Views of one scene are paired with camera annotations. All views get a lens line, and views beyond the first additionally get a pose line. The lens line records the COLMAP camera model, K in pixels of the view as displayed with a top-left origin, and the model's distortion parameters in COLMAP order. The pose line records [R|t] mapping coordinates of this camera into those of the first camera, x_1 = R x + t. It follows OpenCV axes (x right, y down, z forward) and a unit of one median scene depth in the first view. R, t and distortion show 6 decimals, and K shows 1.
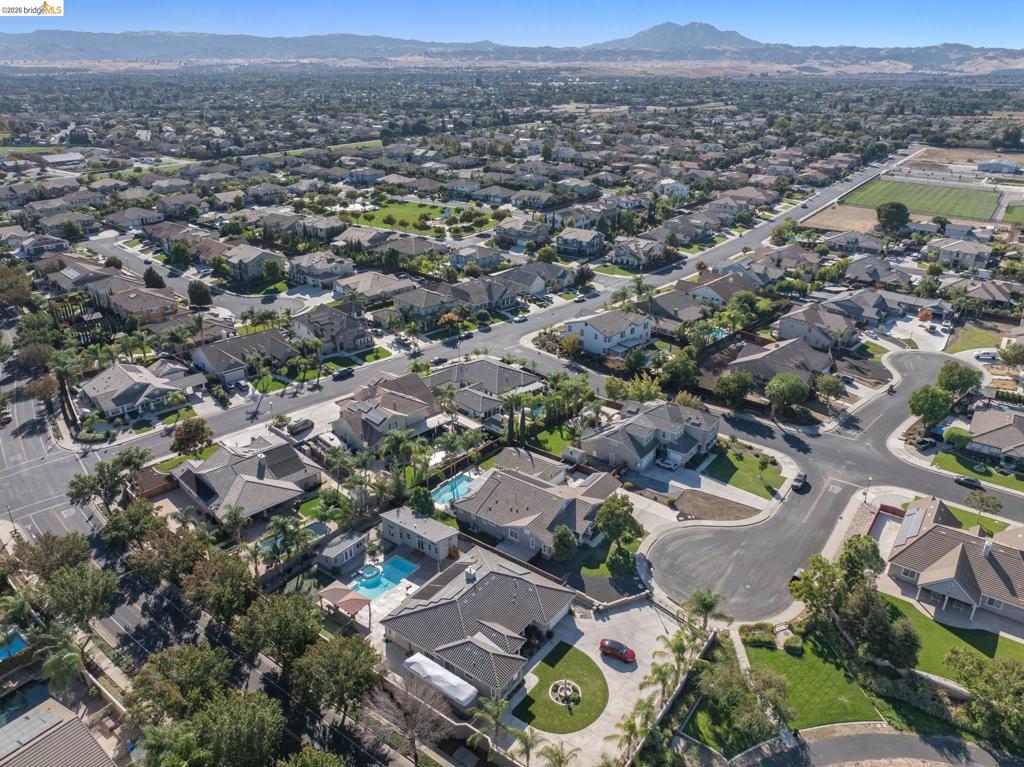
lens RADIAL K [[716.8, 0, 514.6], [0, 716.8, 381.4], [0, 0, 1]] dist [-0.036419, -0.002184]
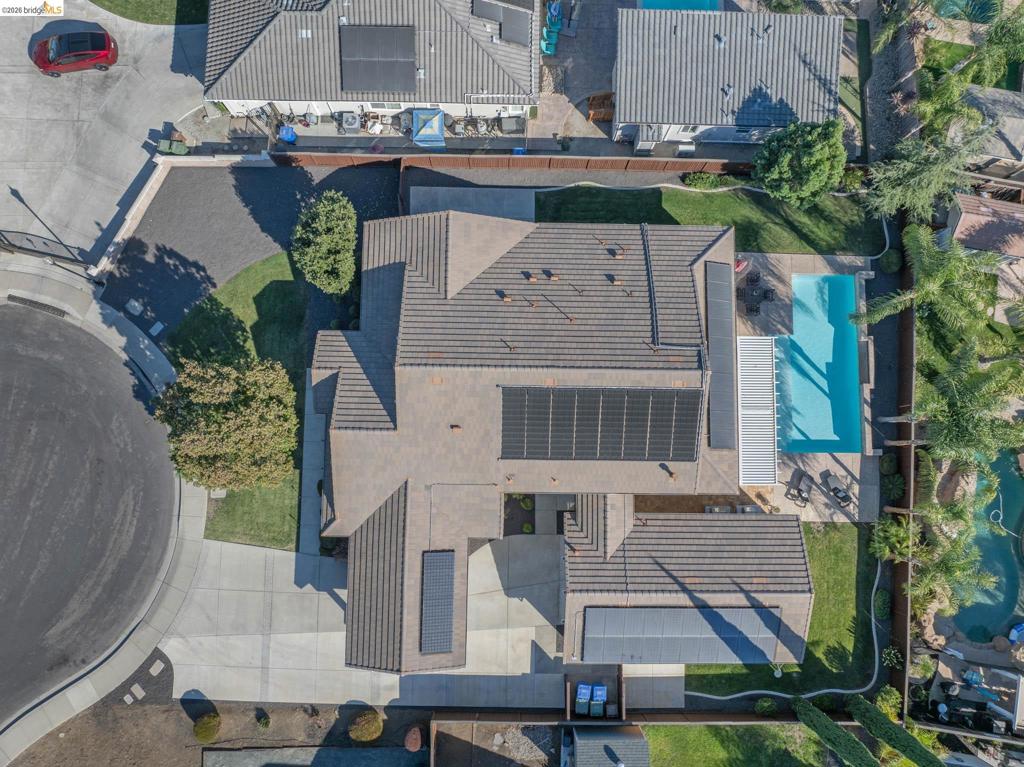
lens RADIAL K [[716.8, 0, 514.6], [0, 716.8, 381.4], [0, 0, 1]] dist [-0.036419, -0.002184]
pose [[-0.811531, 0.578194, -0.084318, 0.039713], [-0.254751, -0.220246, 0.941591, -0.078346], [0.525851, 0.785610, 0.326032, 0.604991]]
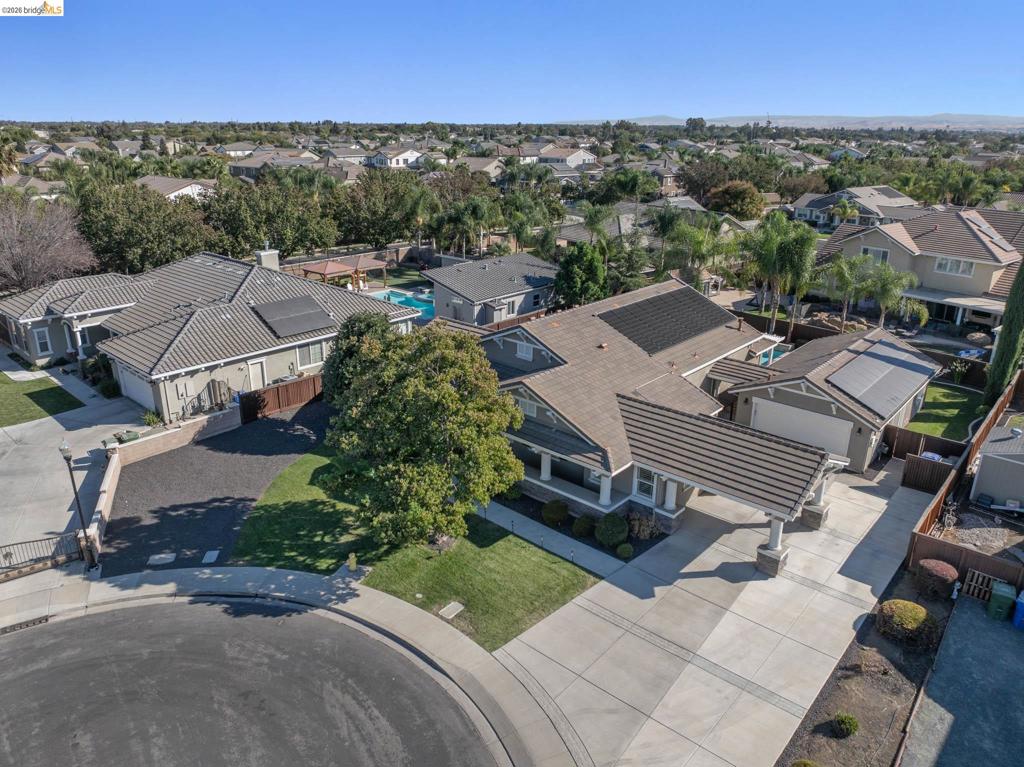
lens RADIAL K [[715.5, 0, 512.0], [0, 715.5, 383.5], [0, 0, 1]] dist [-0.046949, 0.022241]
pose [[-0.093259, 0.336462, -0.937068, 0.228385], [-0.412871, 0.843366, 0.343907, 0.055860], [0.906002, 0.418960, 0.060264, 0.639682]]
